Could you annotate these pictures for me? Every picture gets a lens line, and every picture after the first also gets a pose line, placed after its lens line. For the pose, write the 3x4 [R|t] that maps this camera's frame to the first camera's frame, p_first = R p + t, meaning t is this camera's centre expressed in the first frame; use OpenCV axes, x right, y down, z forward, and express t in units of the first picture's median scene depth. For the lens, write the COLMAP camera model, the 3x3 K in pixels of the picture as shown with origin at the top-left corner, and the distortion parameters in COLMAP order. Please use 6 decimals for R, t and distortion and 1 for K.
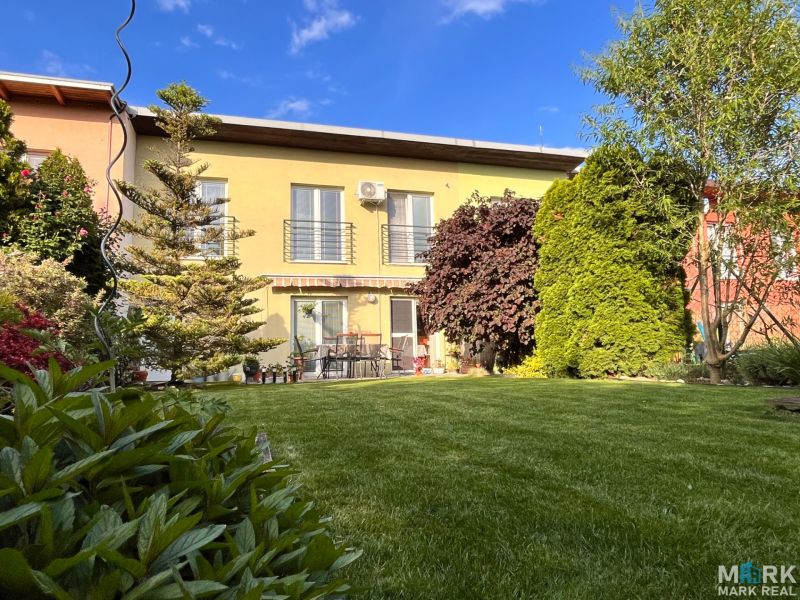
lens RADIAL K [[480.1, 0, 400.0], [0, 480.1, 300.0], [0, 0, 1]] dist [0.000803, -0.001486]
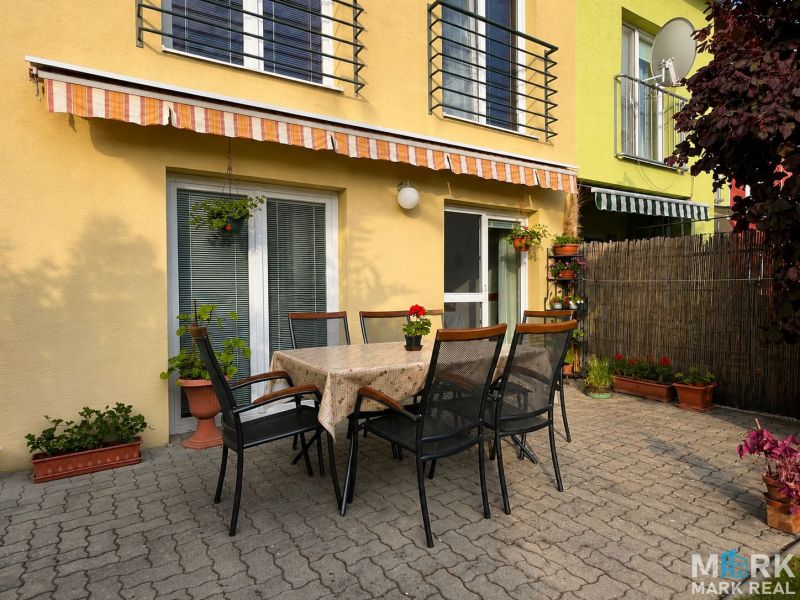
lens RADIAL K [[440.6, 0, 400.0], [0, 440.6, 300.0], [0, 0, 1]] dist [0.000170, -0.000033]
pose [[0.963136, 0.013763, 0.268664, -0.182329], [-0.052536, 0.989084, 0.137667, 0.030922], [-0.263836, -0.146706, 0.953345, 0.783594]]
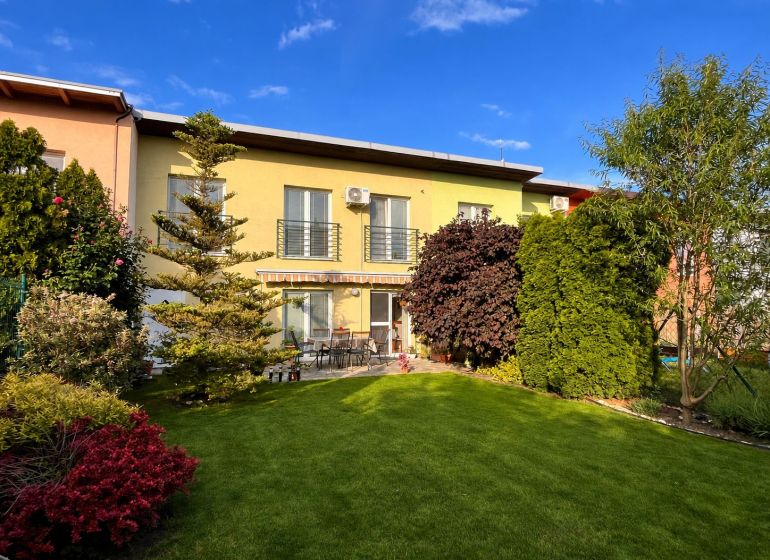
lens RADIAL K [[420.1, 0, 385.0], [0, 420.1, 280.0], [0, 0, 1]] dist [-0.002483, 0.000397]
pose [[0.994819, 0.029303, 0.097350, -0.100226], [-0.034316, 0.998148, 0.050231, -0.098169], [-0.095698, -0.053311, 0.993982, 0.019114]]
